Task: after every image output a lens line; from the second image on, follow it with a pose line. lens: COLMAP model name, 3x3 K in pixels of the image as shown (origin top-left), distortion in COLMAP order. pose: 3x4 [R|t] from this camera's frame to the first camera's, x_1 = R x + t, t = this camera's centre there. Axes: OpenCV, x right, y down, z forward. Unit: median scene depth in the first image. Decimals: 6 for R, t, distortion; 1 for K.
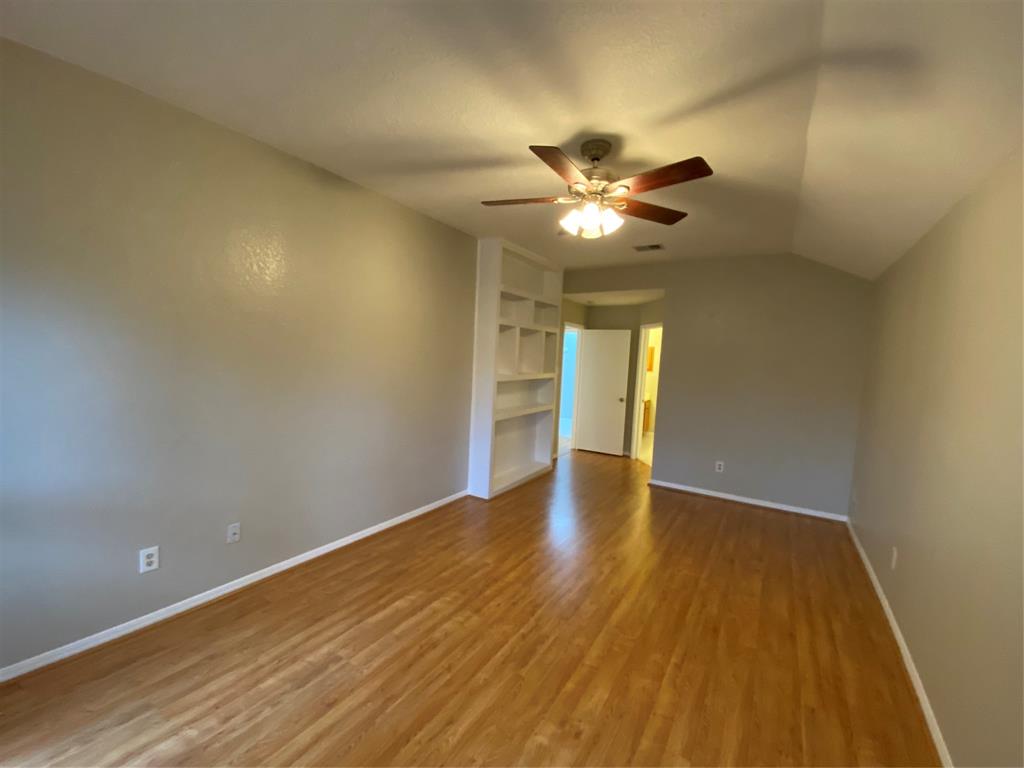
lens RADIAL K [[414.5, 0, 513.7], [0, 414.5, 383.8], [0, 0, 1]] dist [0.027763, -0.022310]
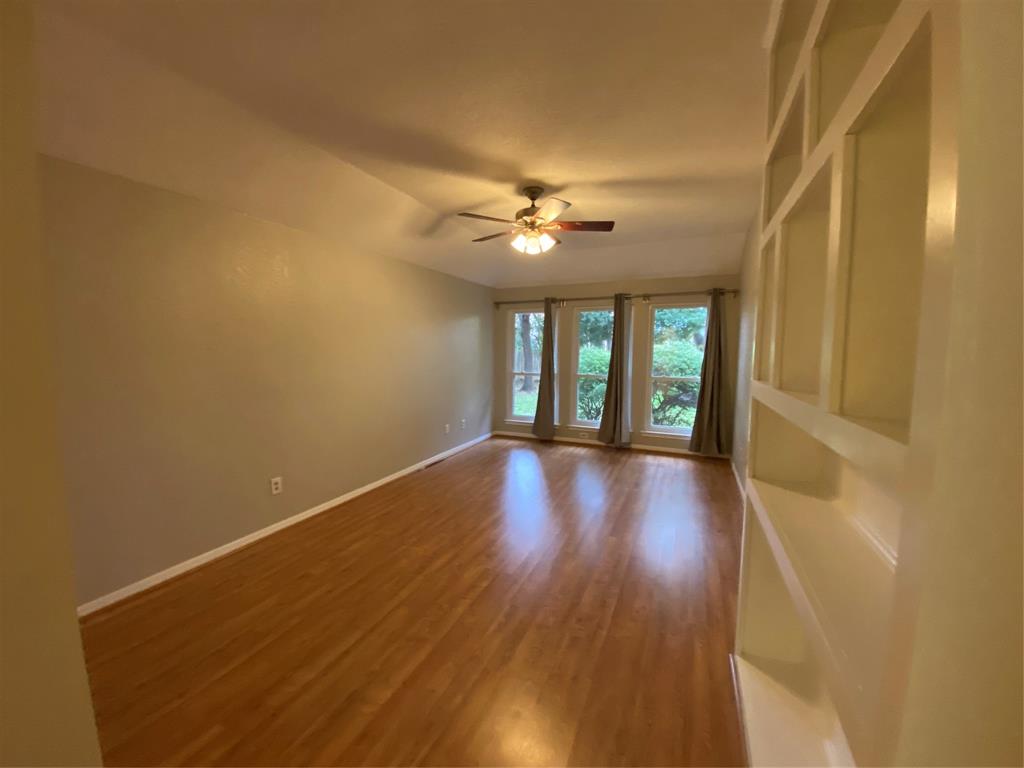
lens RADIAL K [[411.1, 0, 511.0], [0, 411.1, 378.8], [0, 0, 1]] dist [0.029565, 0.000030]
pose [[-0.986492, -0.037879, -0.159368, 0.406977], [-0.060363, 0.988492, 0.138707, -0.097059], [0.152280, 0.146453, -0.977426, 2.109794]]
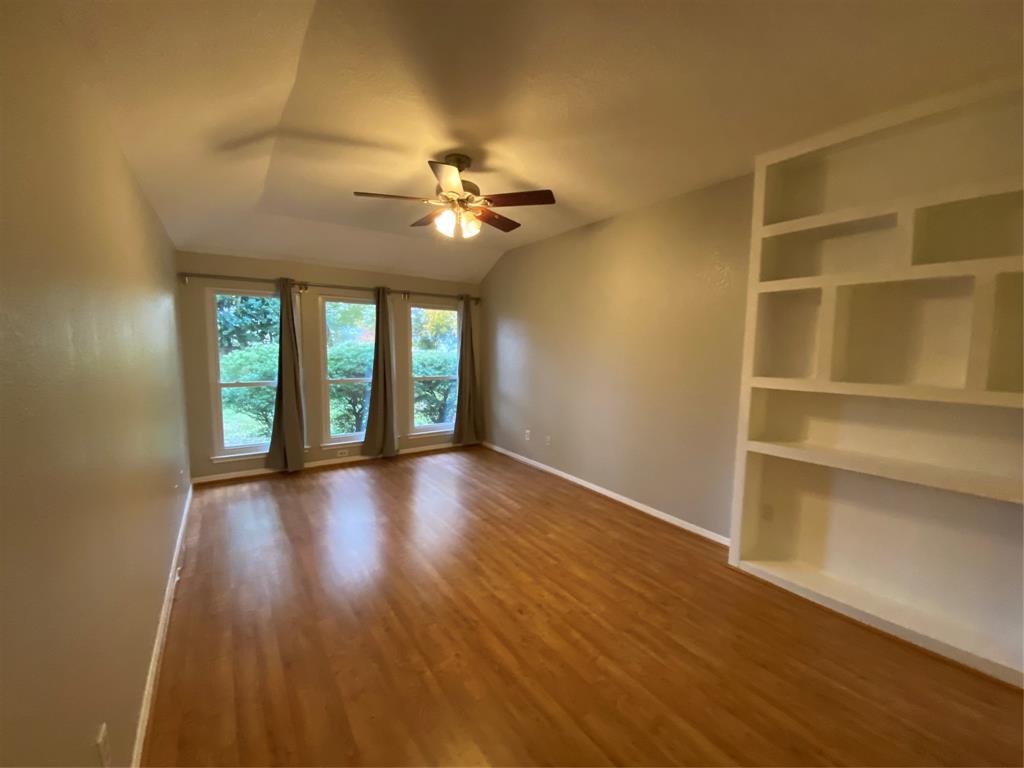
lens RADIAL K [[414.5, 0, 513.7], [0, 414.5, 383.8], [0, 0, 1]] dist [0.027763, -0.022310]
pose [[-0.390540, 0.036629, -0.919857, 1.050529], [-0.097225, 0.991979, 0.080779, -0.041879], [0.915438, 0.120980, -0.383846, 1.417290]]
